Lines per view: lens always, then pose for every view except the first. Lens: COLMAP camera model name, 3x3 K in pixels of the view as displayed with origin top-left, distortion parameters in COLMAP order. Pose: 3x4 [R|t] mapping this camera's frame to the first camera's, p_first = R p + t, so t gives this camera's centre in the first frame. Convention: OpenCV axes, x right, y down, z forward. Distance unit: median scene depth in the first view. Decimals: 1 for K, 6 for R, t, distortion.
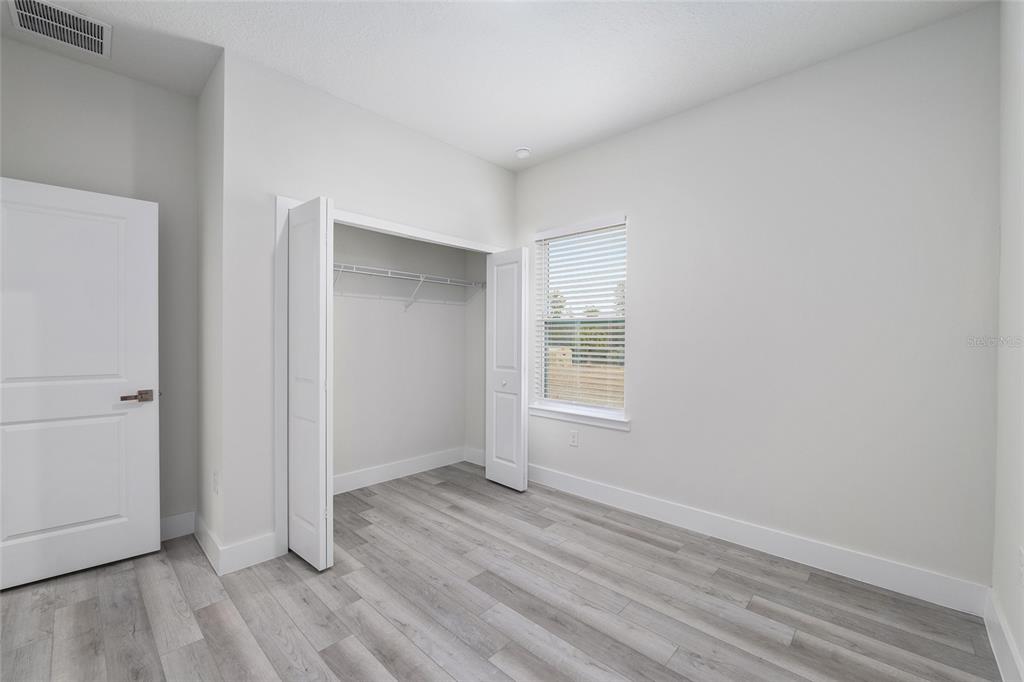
lens RADIAL K [[420.5, 0, 511.3], [0, 420.5, 342.9], [0, 0, 1]] dist [-0.008908, 0.000223]
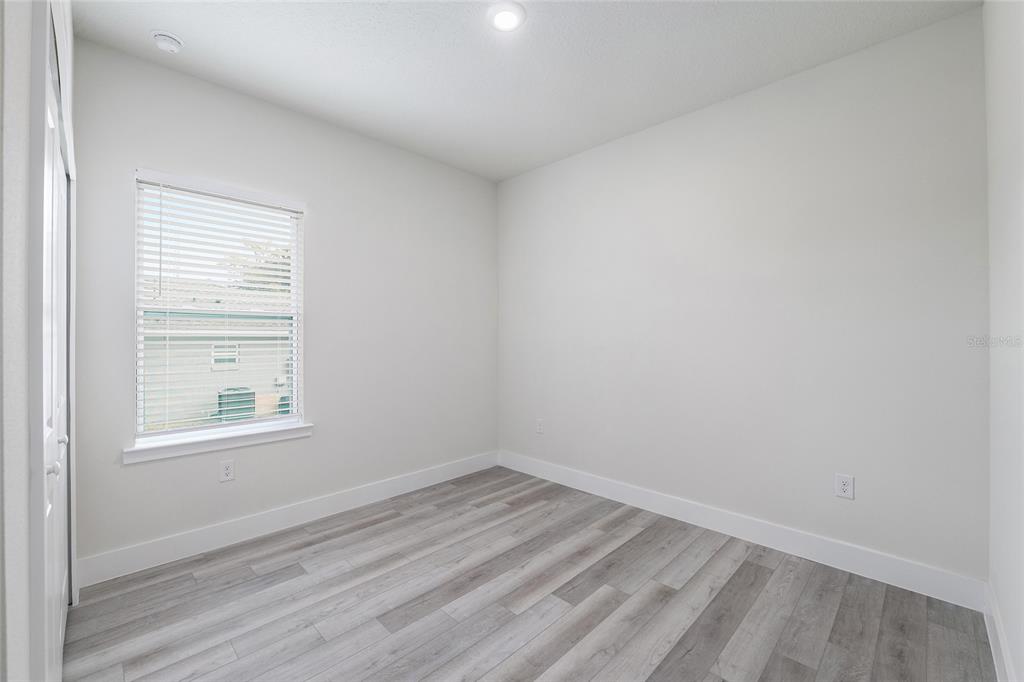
lens RADIAL K [[420.5, 0, 511.3], [0, 420.5, 342.9], [0, 0, 1]] dist [-0.008908, 0.000223]
pose [[0.026120, -0.014984, 0.999547, -0.826231], [0.009301, 0.999848, 0.014745, -0.011943], [-0.999616, 0.008912, 0.026256, 0.669256]]
